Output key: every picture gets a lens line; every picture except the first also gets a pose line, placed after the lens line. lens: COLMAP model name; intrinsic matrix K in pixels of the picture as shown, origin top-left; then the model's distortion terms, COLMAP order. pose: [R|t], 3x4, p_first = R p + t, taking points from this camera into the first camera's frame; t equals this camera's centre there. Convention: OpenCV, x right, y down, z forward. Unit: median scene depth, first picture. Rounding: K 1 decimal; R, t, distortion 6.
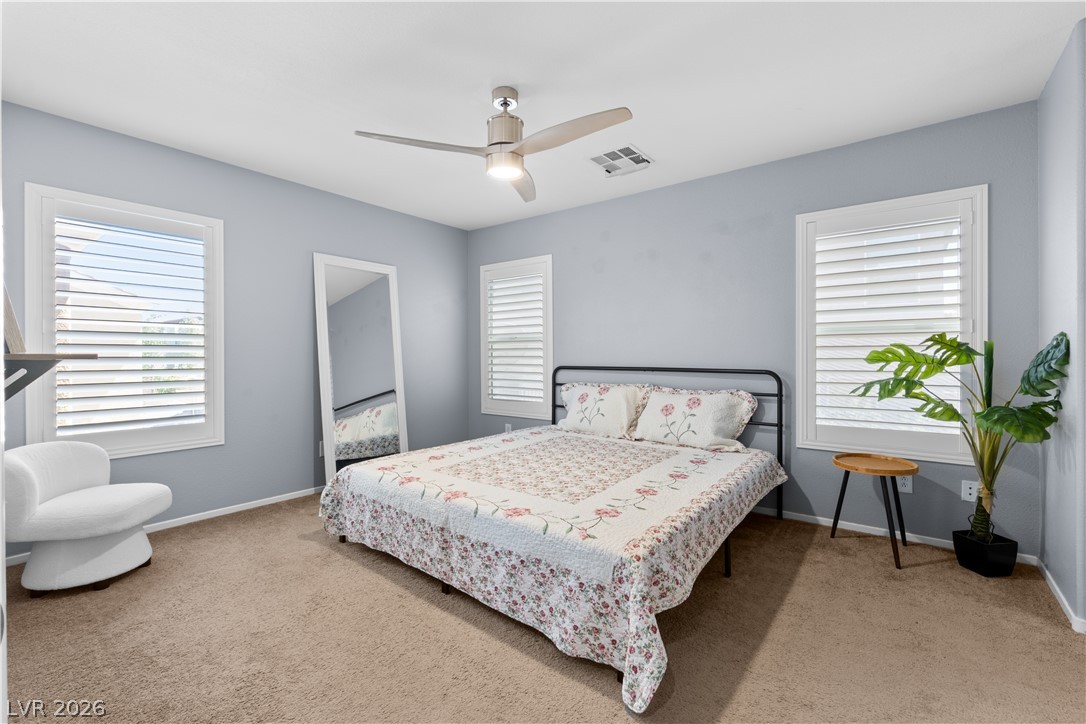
lens RADIAL K [[473.0, 0, 551.3], [0, 473.0, 362.1], [0, 0, 1]] dist [0.000625, -0.000067]
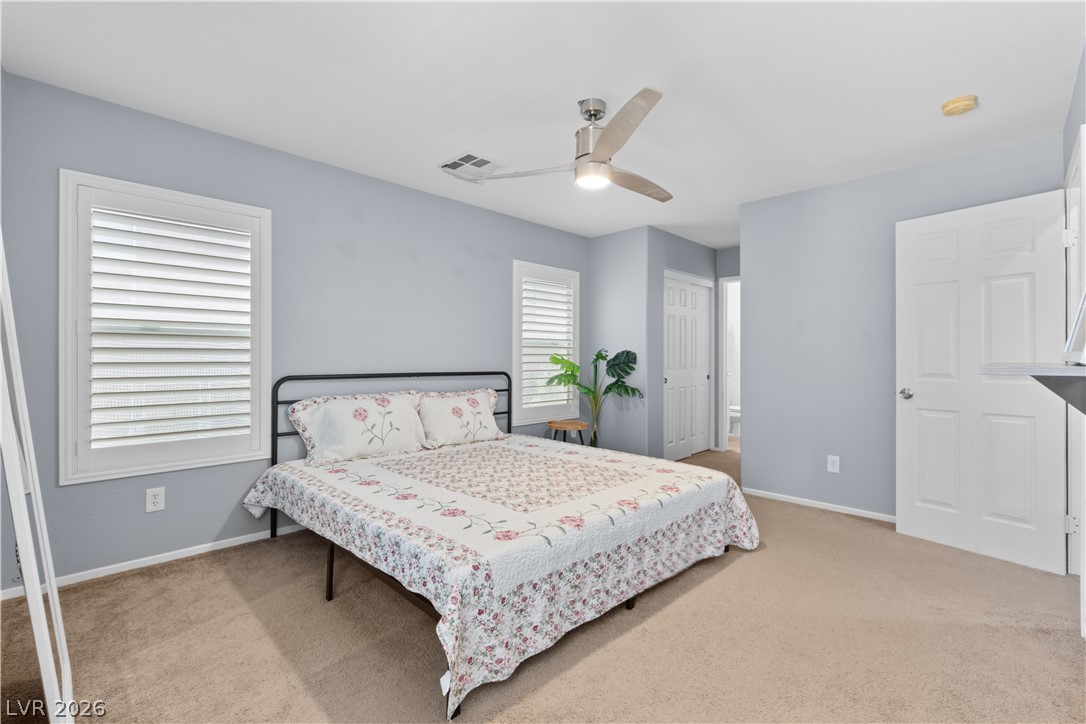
lens RADIAL K [[473.0, 0, 545.6], [0, 473.0, 356.2], [0, 0, 1]] dist [0.000625, -0.000067]
pose [[0.127258, 0.005134, 0.991856, -0.836619], [0.011049, 0.999917, -0.006594, -0.015648], [-0.991808, 0.011798, 0.127190, 0.723632]]
